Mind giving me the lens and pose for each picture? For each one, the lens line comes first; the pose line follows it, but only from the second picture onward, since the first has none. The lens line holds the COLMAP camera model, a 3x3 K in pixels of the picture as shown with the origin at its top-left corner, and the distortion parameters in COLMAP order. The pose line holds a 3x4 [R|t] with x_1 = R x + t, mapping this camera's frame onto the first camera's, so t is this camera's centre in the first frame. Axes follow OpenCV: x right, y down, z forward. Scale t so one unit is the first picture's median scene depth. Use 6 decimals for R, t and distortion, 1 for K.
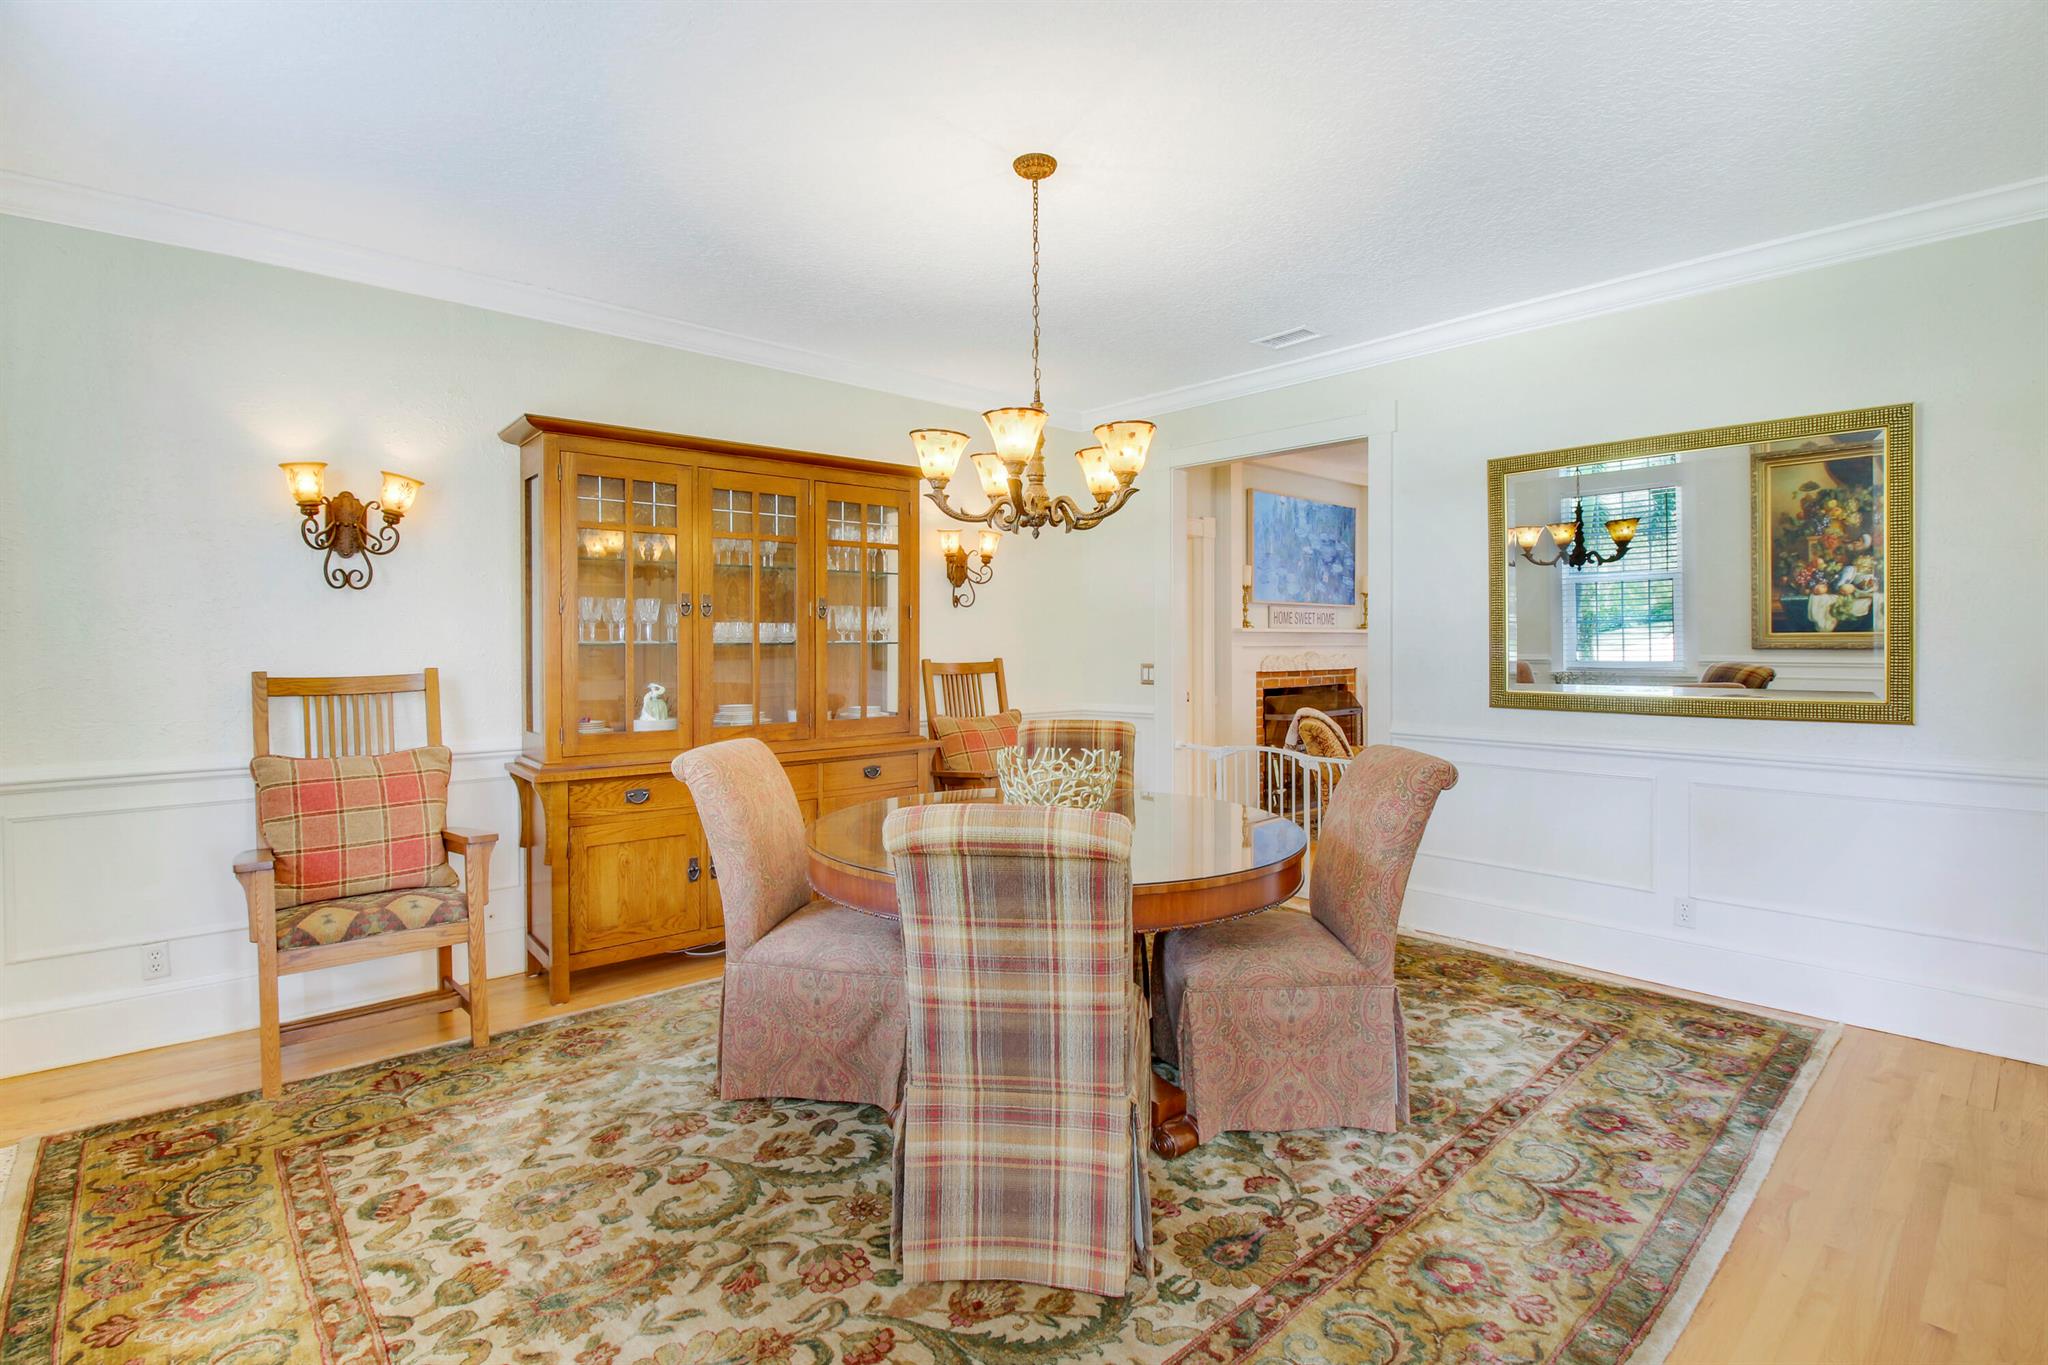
lens RADIAL K [[961.9, 0, 1017.2], [0, 961.9, 648.1], [0, 0, 1]] dist [-0.001669, -0.000223]
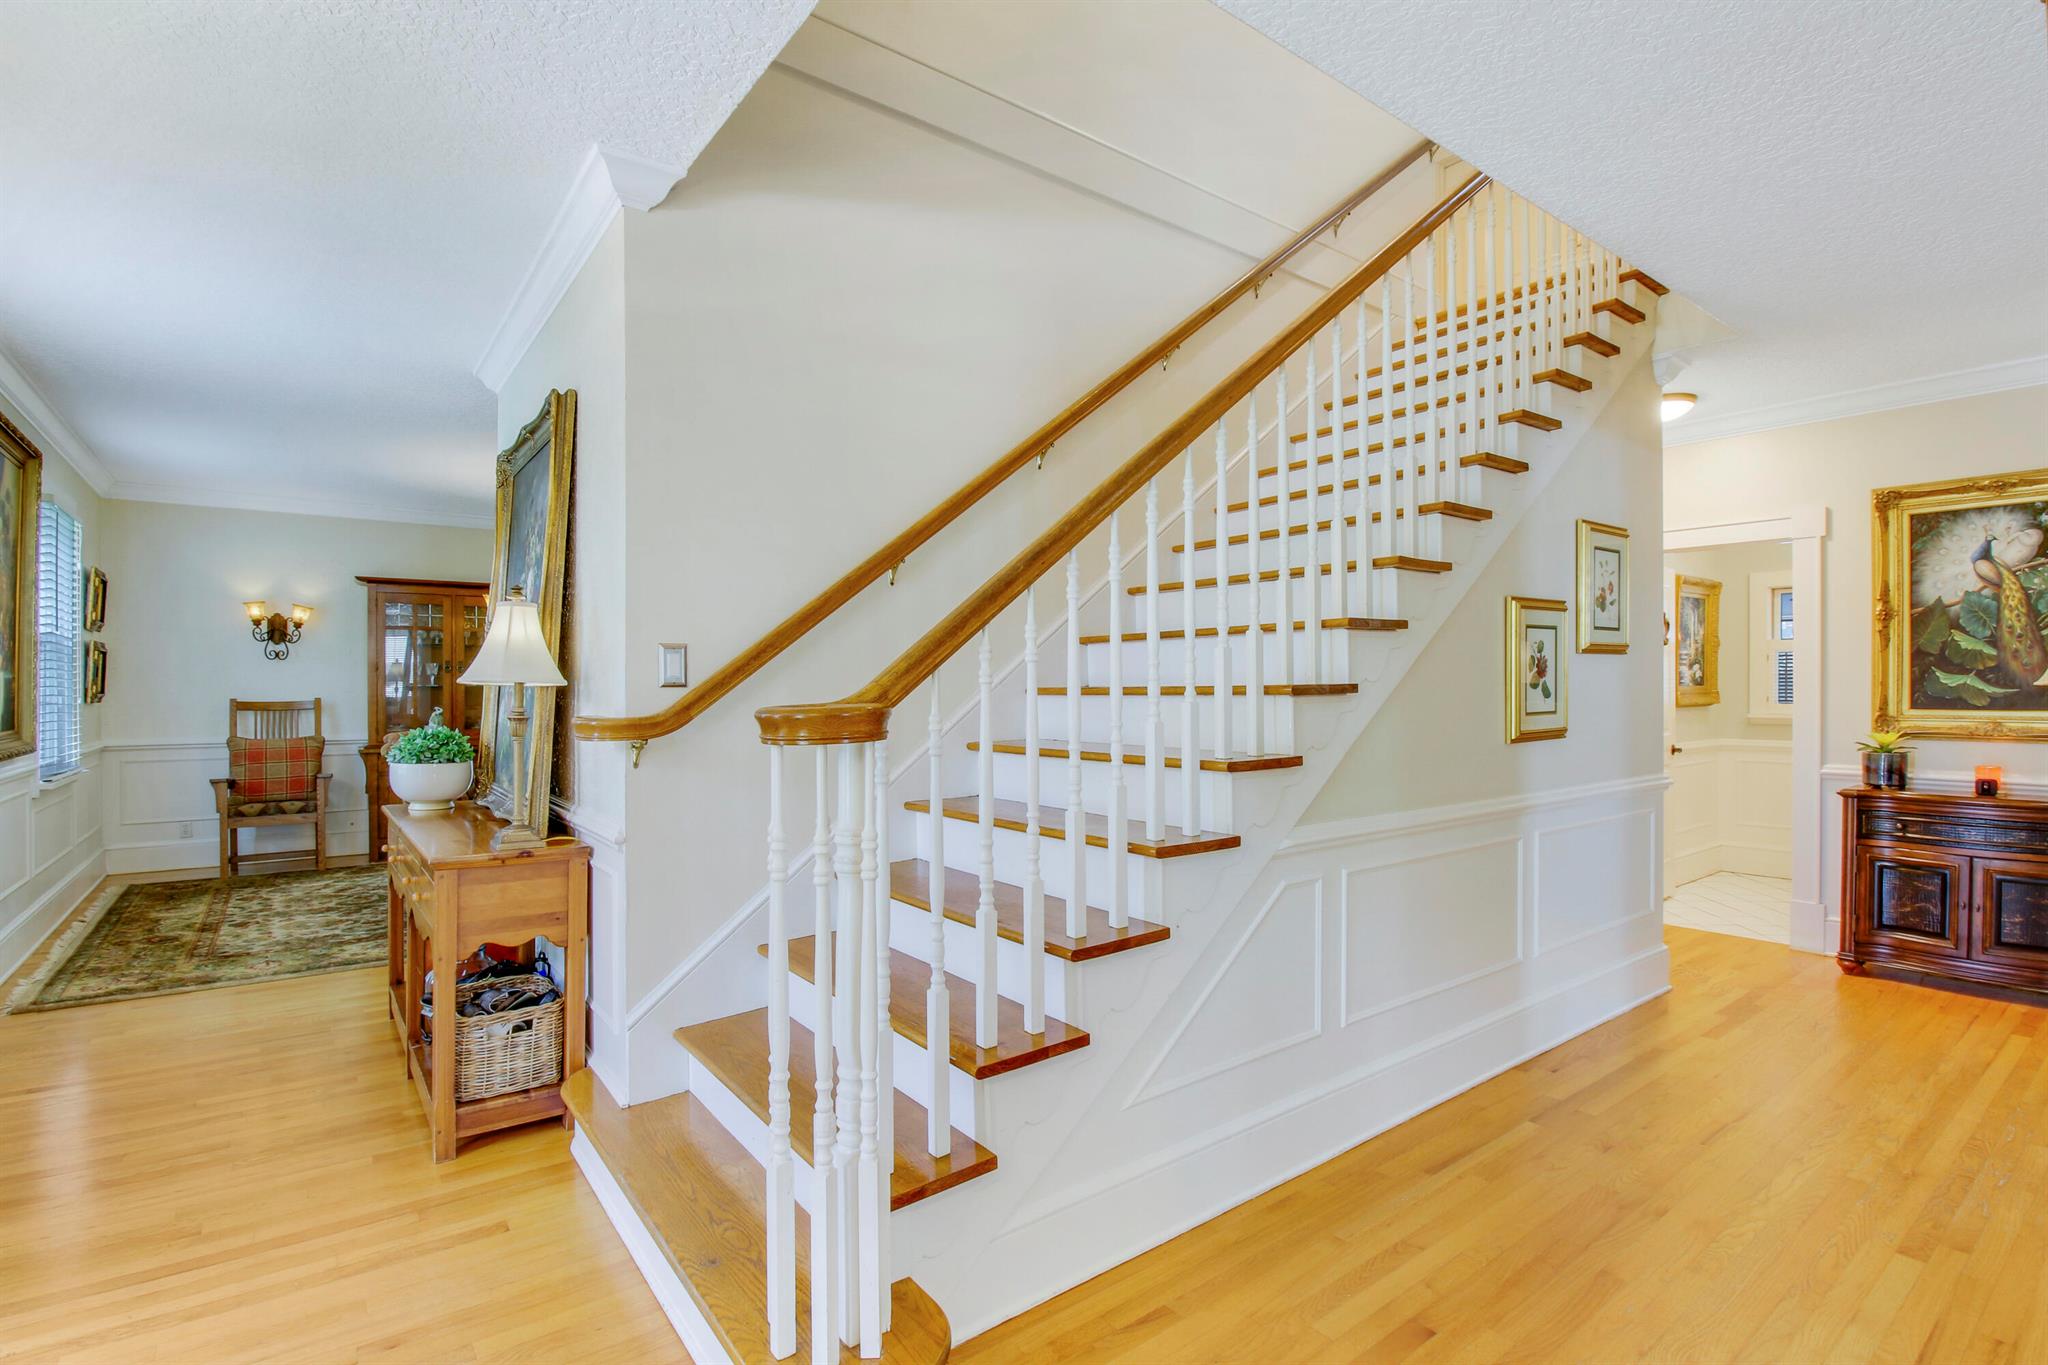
lens RADIAL K [[961.9, 0, 1025.0], [0, 961.9, 688.6], [0, 0, 1]] dist [-0.001669, -0.000223]
pose [[0.996092, 0.007325, -0.088013, 1.108478], [-0.008042, 0.999937, -0.007796, 0.004708], [0.087950, 0.008473, 0.996089, -0.939518]]
